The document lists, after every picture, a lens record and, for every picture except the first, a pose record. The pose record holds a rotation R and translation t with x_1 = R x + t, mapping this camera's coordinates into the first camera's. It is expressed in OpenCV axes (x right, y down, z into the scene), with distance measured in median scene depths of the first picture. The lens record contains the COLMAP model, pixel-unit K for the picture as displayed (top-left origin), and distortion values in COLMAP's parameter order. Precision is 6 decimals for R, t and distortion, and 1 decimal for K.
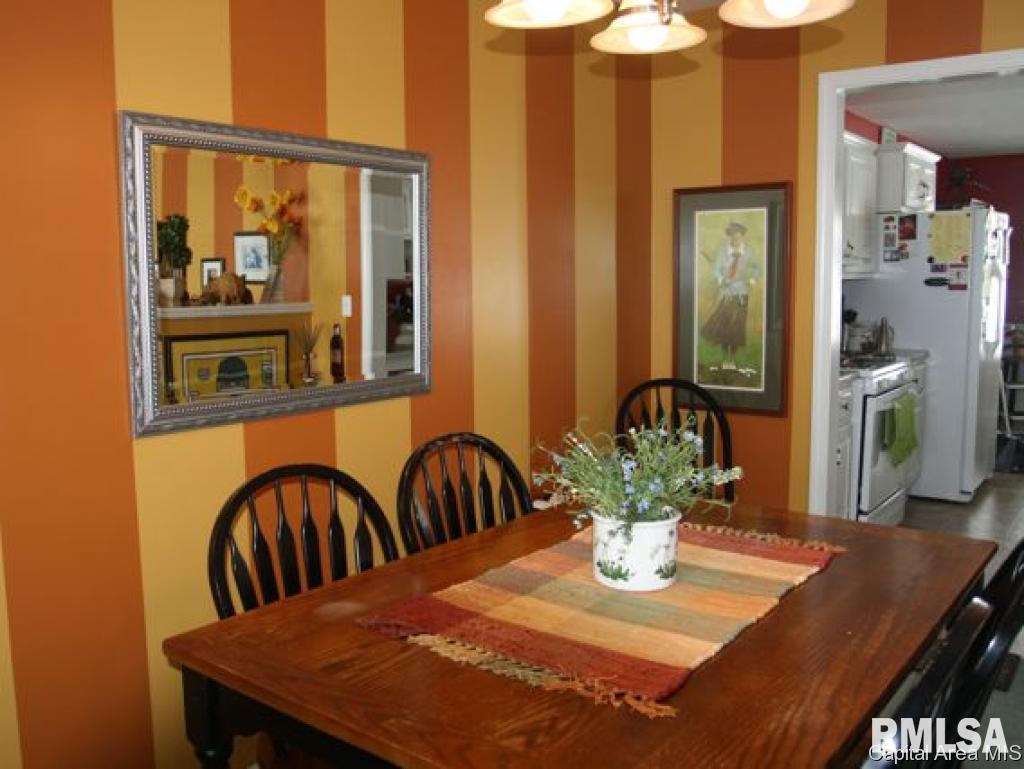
lens RADIAL K [[908.3, 0, 512.0], [0, 908.3, 384.5], [0, 0, 1]] dist [-0.042091, 0.008044]
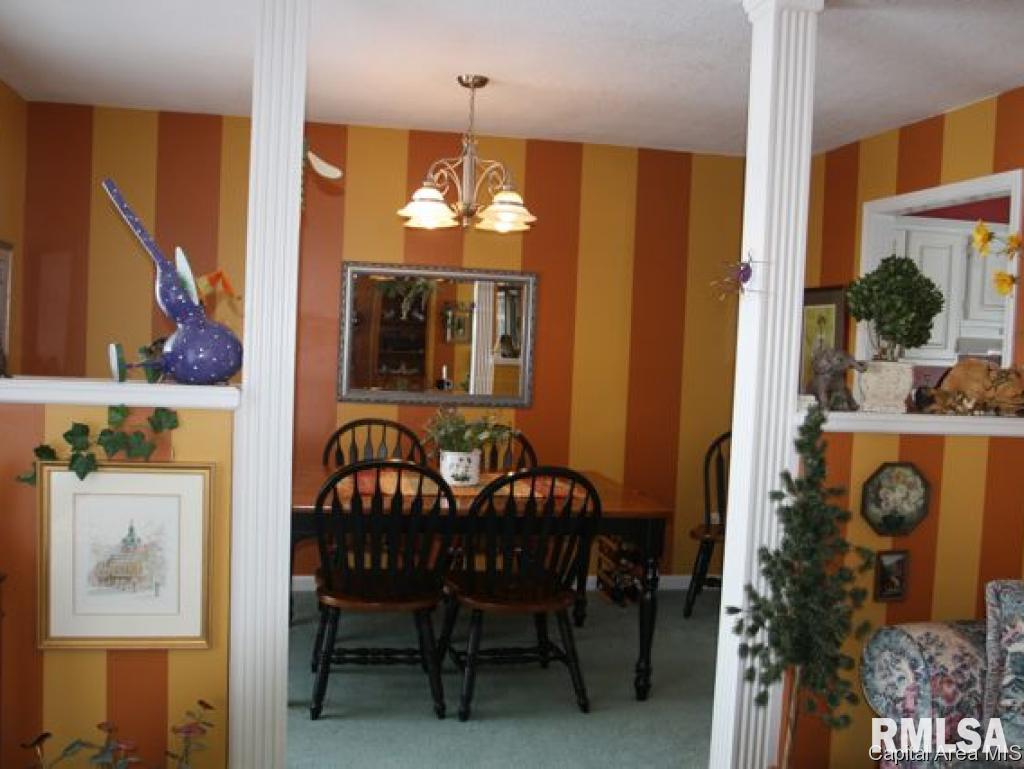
lens RADIAL K [[908.3, 0, 512.0], [0, 908.3, 384.5], [0, 0, 1]] dist [-0.042091, 0.008044]
pose [[0.763839, 0.076479, -0.640860, 0.891082], [-0.128308, 0.991129, -0.034651, 0.024802], [0.632524, 0.108695, 0.766876, -0.309305]]
